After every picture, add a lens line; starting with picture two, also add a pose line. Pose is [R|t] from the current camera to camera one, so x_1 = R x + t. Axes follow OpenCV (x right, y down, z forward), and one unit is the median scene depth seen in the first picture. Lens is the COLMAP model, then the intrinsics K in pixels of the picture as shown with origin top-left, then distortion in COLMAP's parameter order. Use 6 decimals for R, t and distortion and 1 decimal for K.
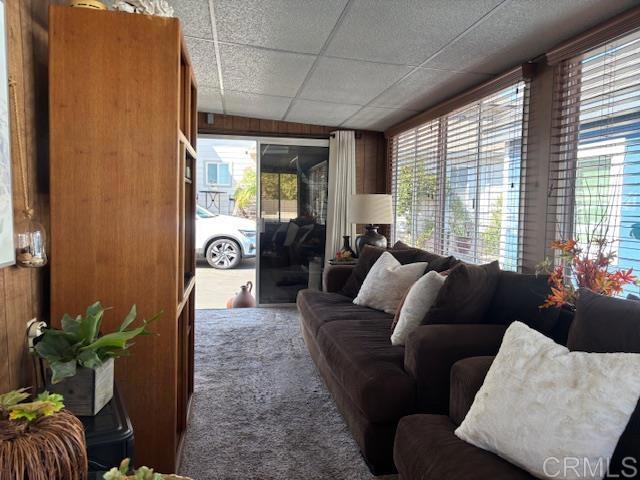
lens RADIAL K [[494.7, 0, 322.4], [0, 494.7, 242.3], [0, 0, 1]] dist [0.077157, -0.104903]
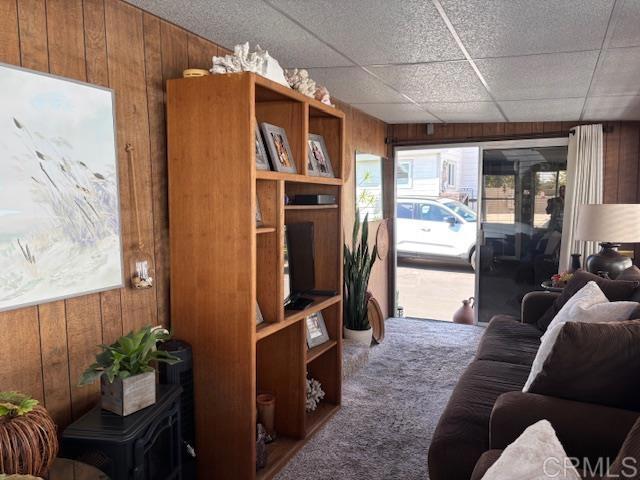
lens RADIAL K [[494.7, 0, 322.4], [0, 494.7, 242.3], [0, 0, 1]] dist [0.077157, -0.104903]
pose [[0.810502, 0.031518, -0.584888, 0.248739], [-0.026136, 0.999503, 0.017643, -0.047079], [0.585153, 0.000987, 0.810922, 0.100099]]
